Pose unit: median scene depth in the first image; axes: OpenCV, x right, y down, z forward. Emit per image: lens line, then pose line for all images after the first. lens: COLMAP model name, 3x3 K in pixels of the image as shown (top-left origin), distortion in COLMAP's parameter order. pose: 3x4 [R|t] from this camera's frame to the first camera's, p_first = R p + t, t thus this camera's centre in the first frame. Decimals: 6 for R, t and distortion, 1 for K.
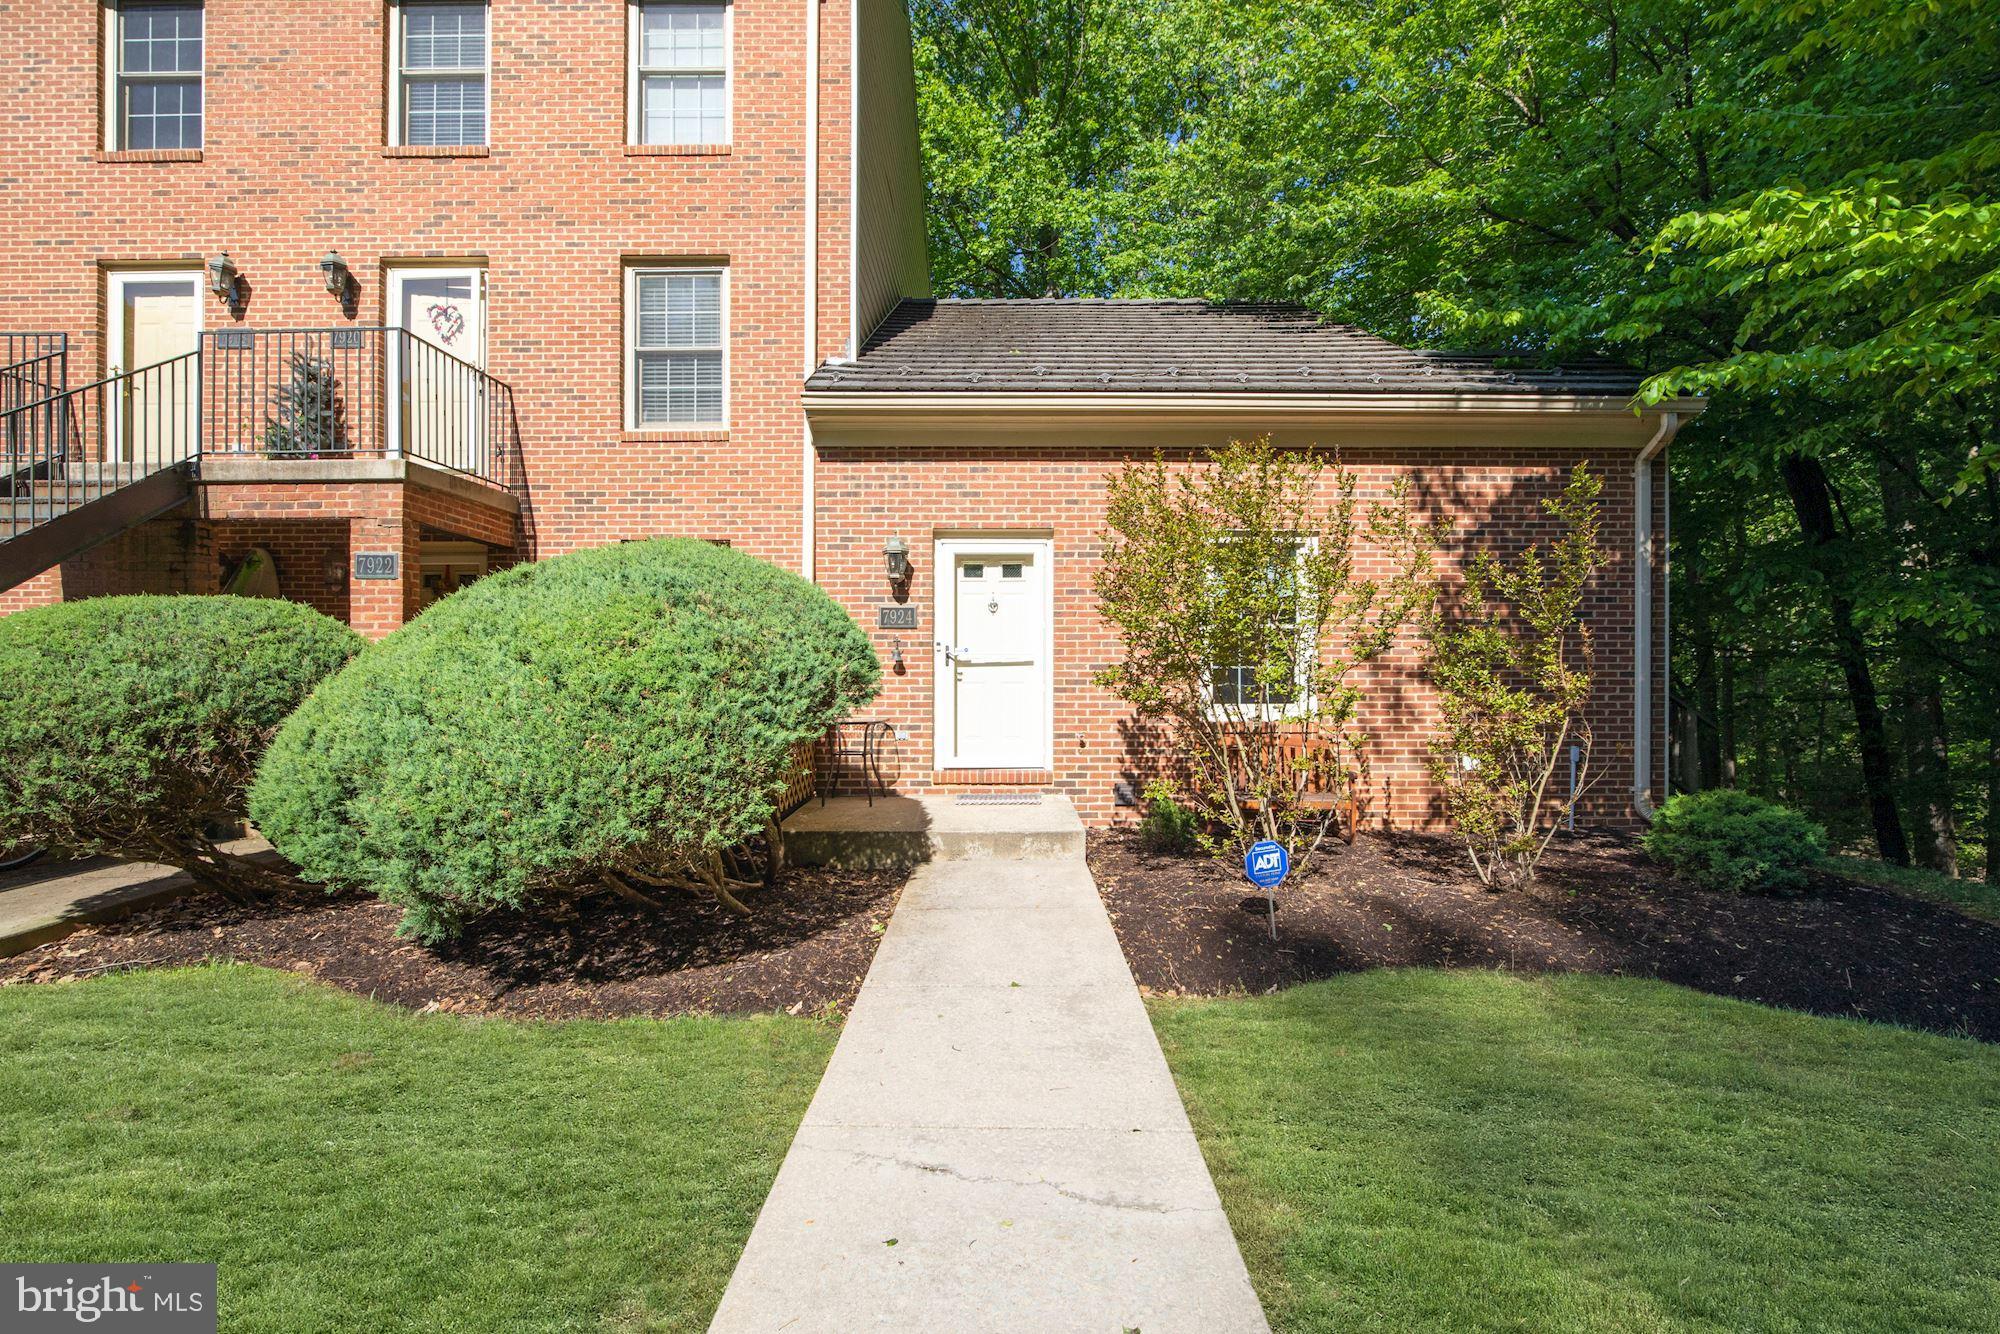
lens RADIAL K [[857.5, 0, 998.4], [0, 857.5, 666.1], [0, 0, 1]] dist [-0.016597, 0.001977]
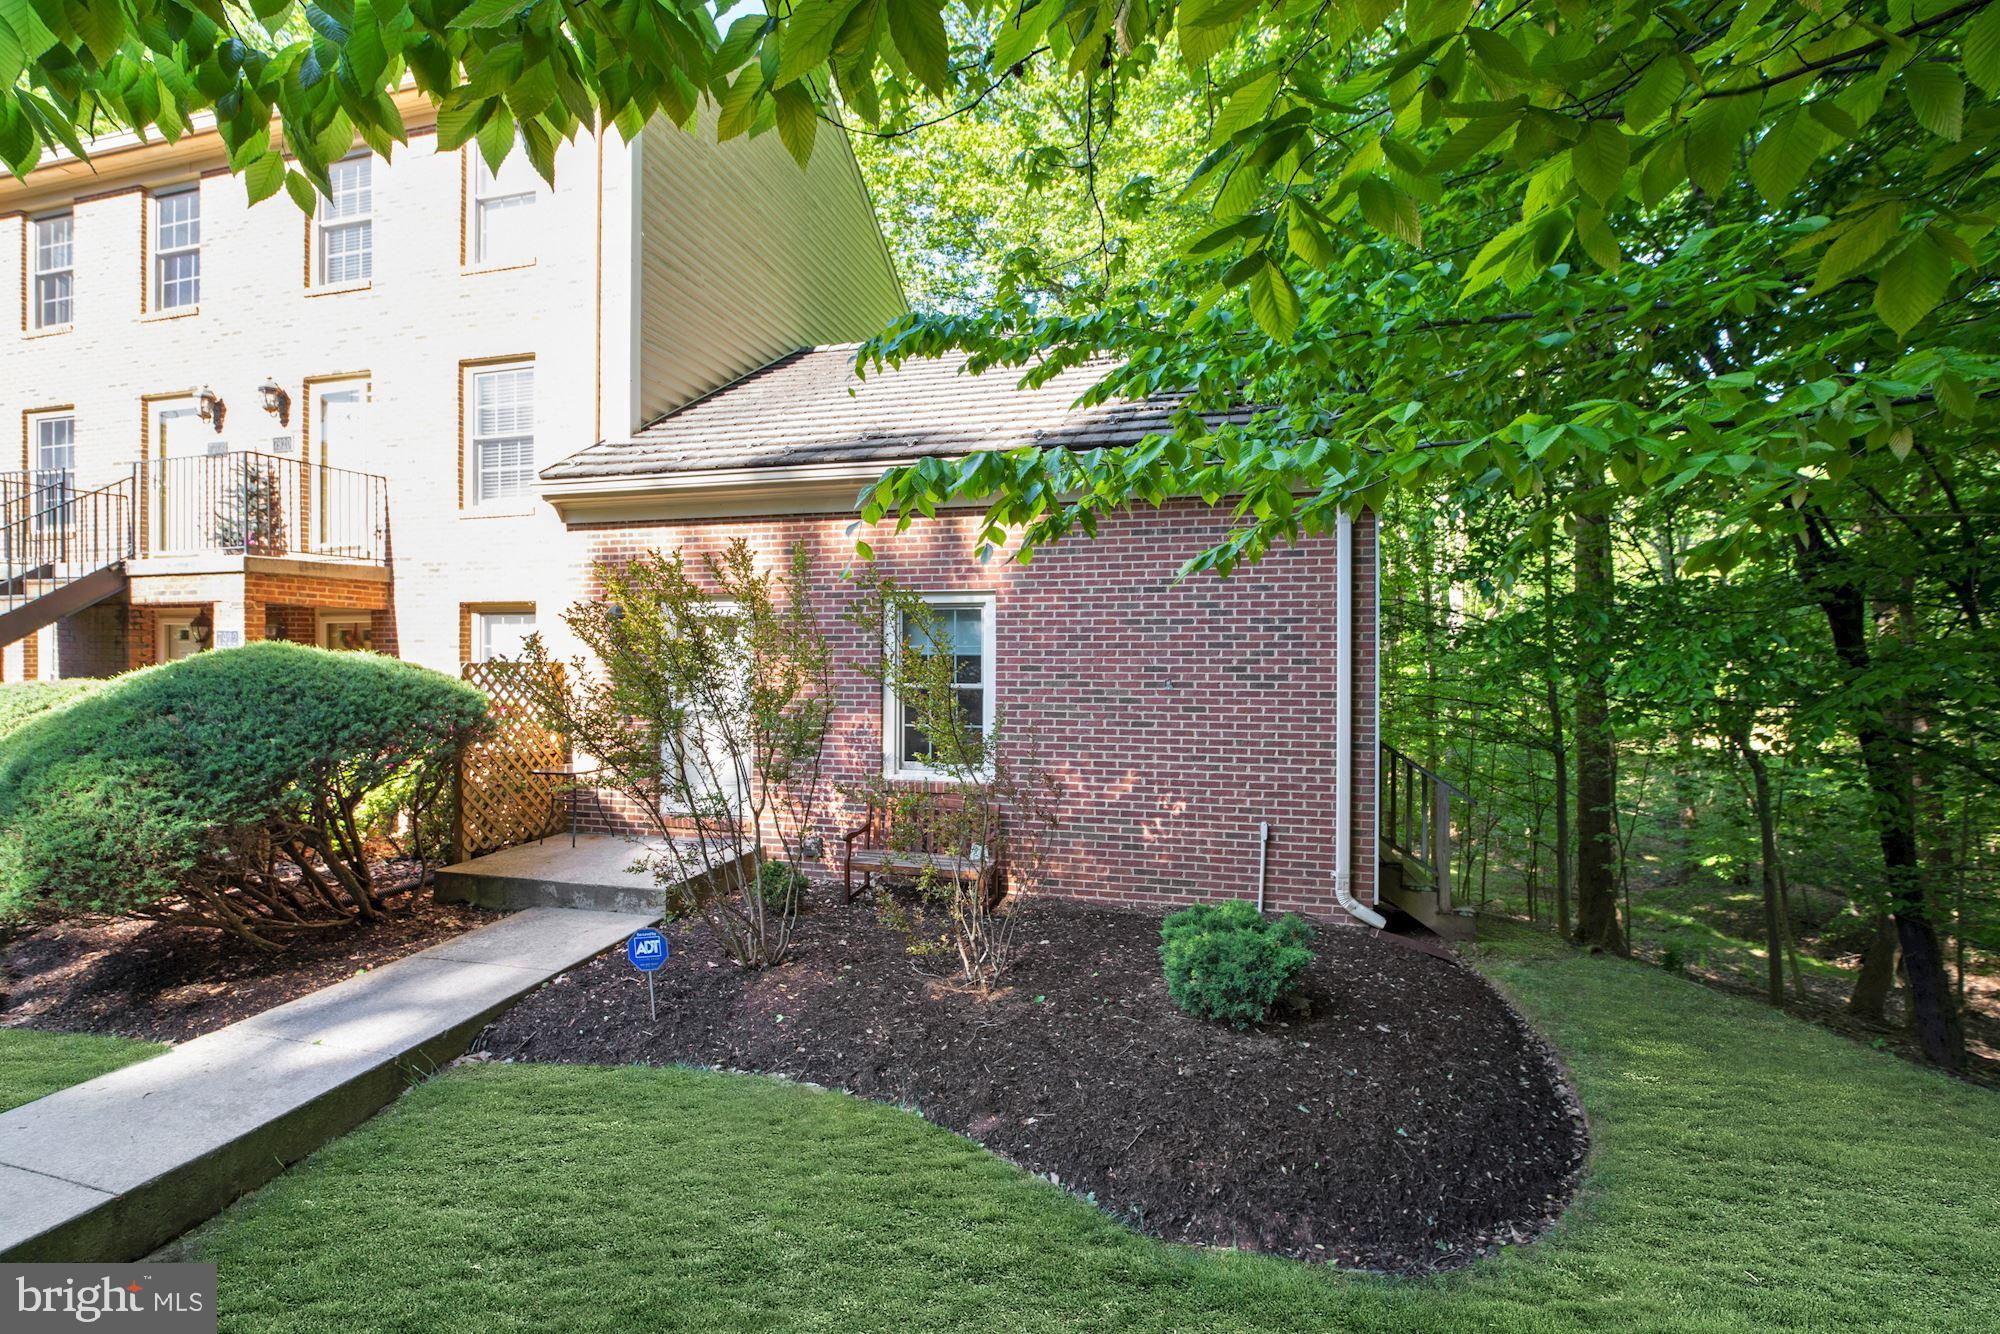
lens RADIAL K [[857.5, 0, 954.2], [0, 857.5, 655.6], [0, 0, 1]] dist [-0.016597, 0.001977]
pose [[0.967995, 0.000611, -0.250967, 0.585747], [0.000062, 0.999996, 0.002677, -0.087042], [0.250968, -0.002607, 0.967992, 0.033158]]
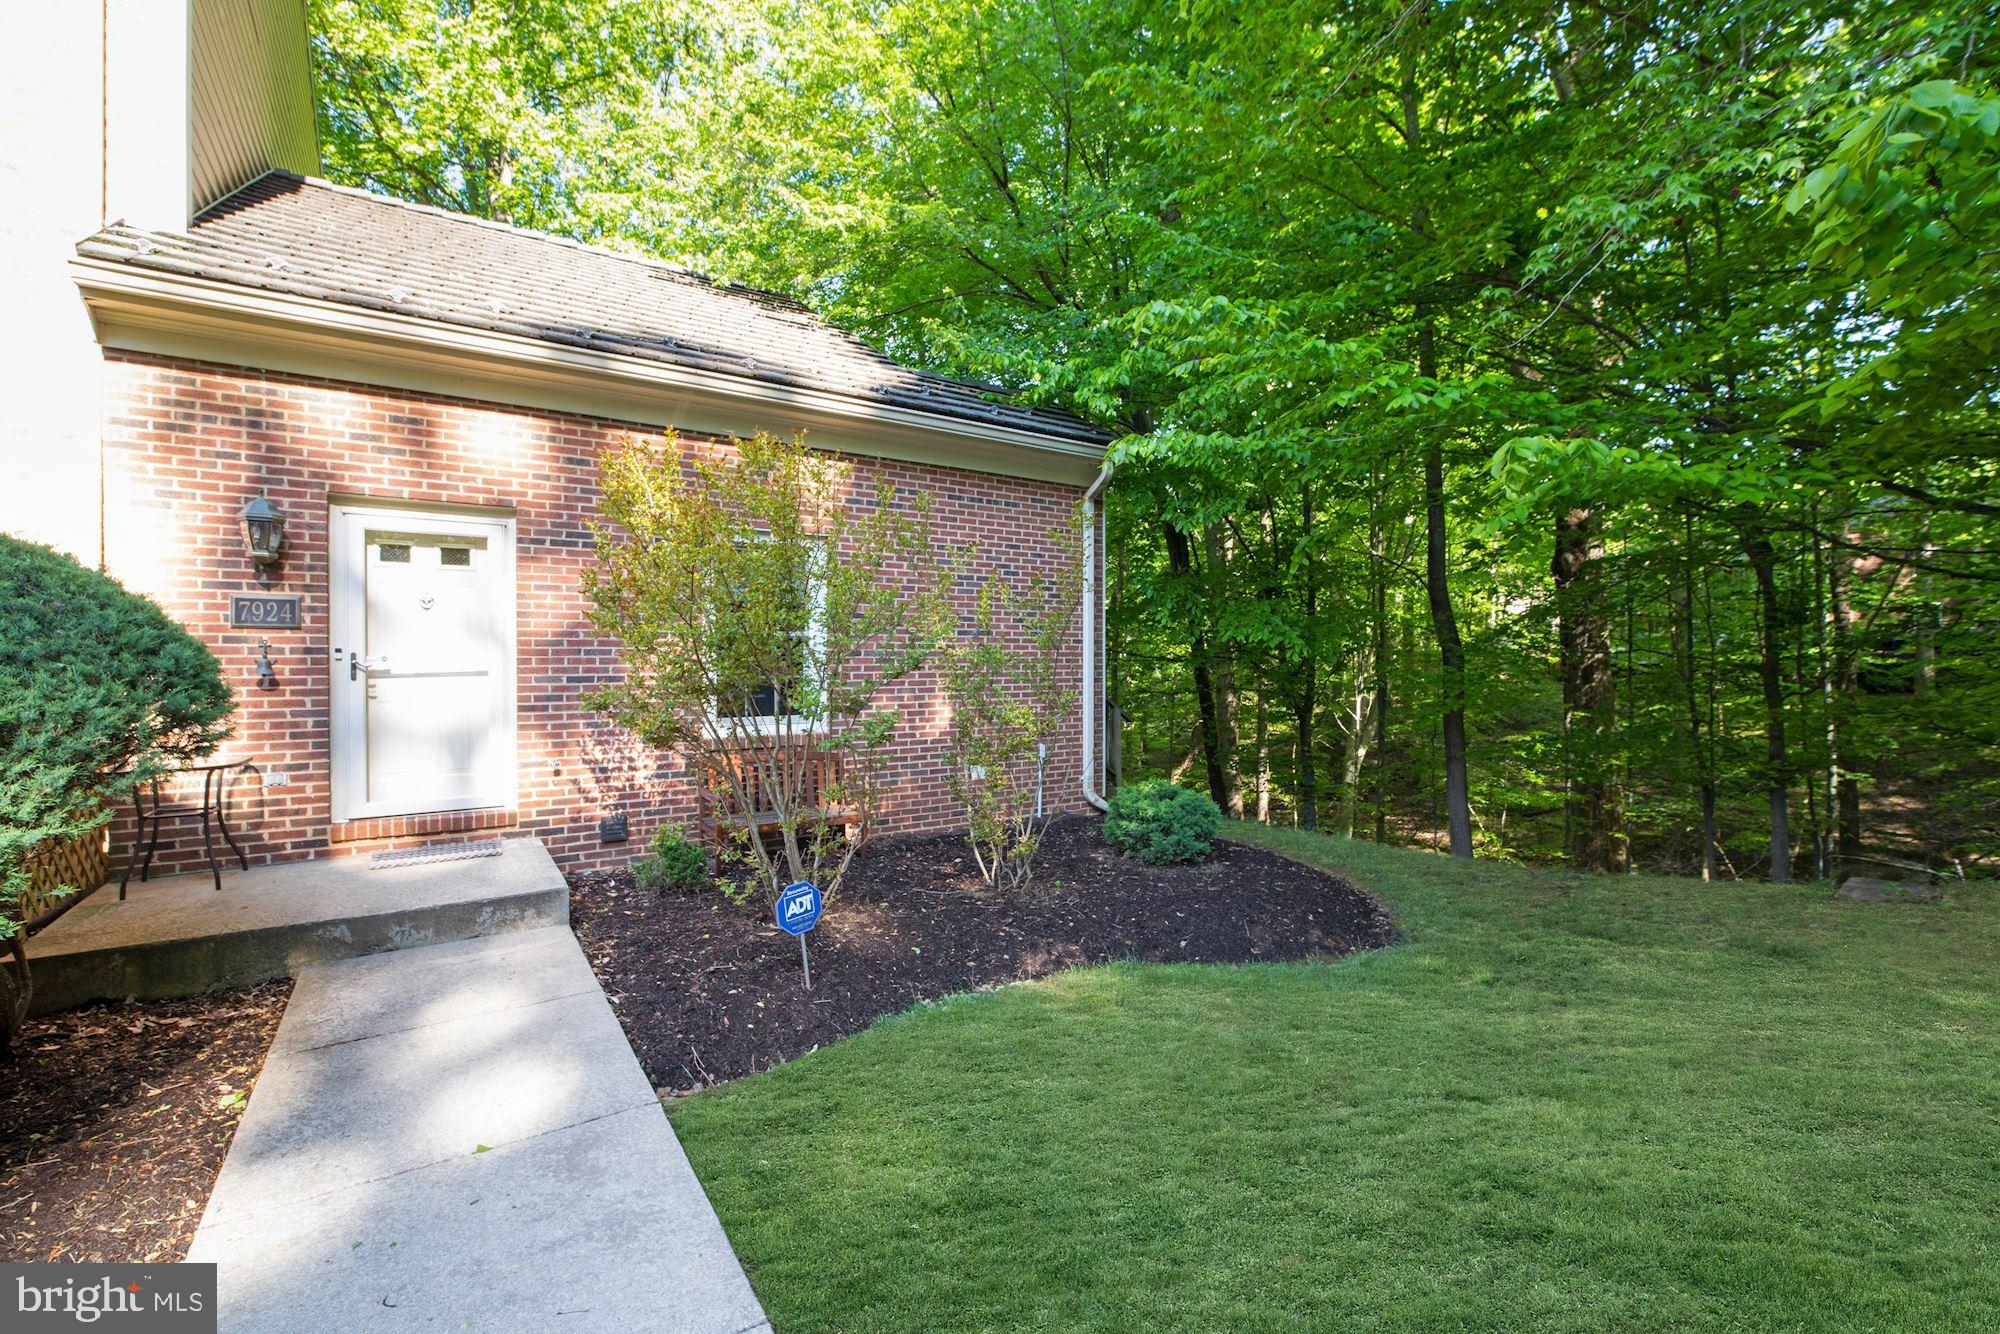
lens RADIAL K [[857.5, 0, 1006.0], [0, 857.5, 668.4], [0, 0, 1]] dist [-0.016597, 0.001977]
pose [[0.825645, -0.005697, 0.564162, -0.008568], [-0.001126, 0.999930, 0.011746, -0.019937], [-0.564189, -0.010333, 0.825581, 0.082454]]
